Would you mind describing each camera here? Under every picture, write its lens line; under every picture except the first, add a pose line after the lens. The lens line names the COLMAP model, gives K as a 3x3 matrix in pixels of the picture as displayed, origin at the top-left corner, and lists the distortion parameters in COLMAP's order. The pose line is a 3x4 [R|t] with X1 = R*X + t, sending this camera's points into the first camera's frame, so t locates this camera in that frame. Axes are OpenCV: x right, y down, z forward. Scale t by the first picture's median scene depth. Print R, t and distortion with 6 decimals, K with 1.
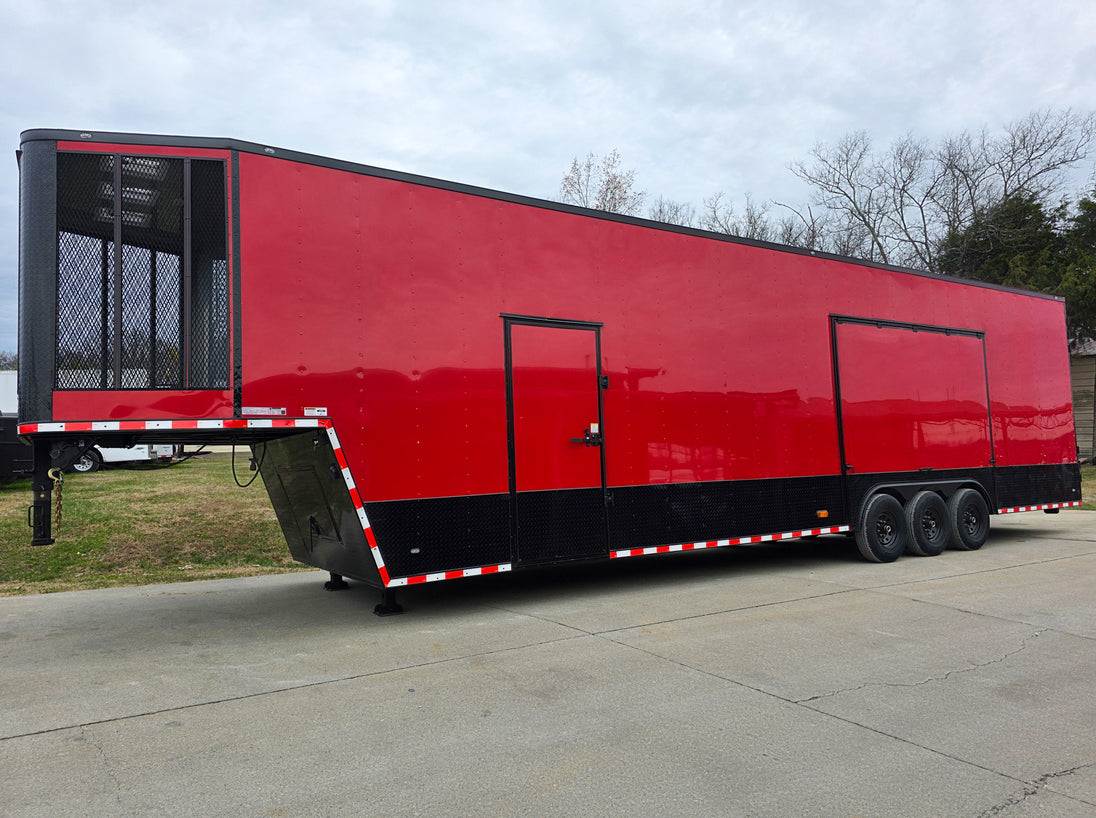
lens RADIAL K [[750.4, 0, 548.0], [0, 750.4, 409.0], [0, 0, 1]] dist [0.062938, -0.054804]
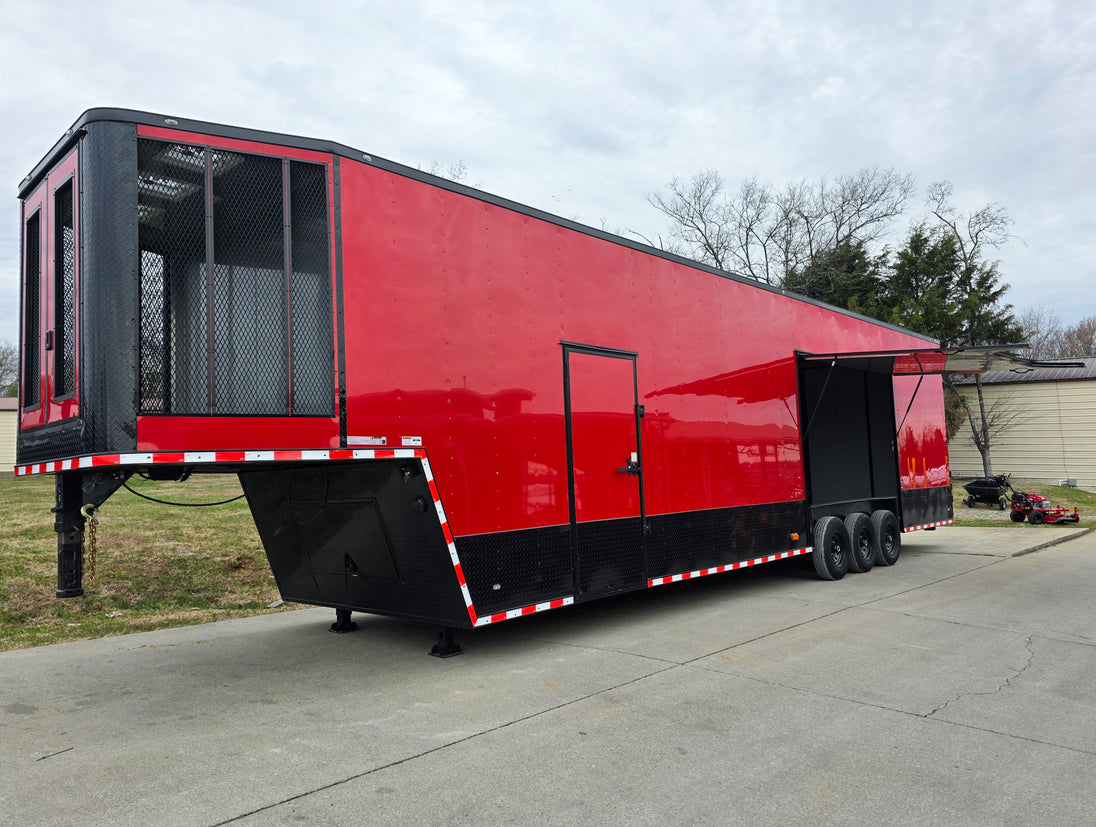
lens RADIAL K [[775.1, 0, 548.0], [0, 775.1, 413.5], [0, 0, 1]] dist [0.069255, -0.063034]
pose [[0.968145, 0.019118, 0.249658, -0.311065], [-0.015297, 0.999734, -0.017237, -0.013331], [-0.249921, 0.012869, 0.968181, 0.021655]]
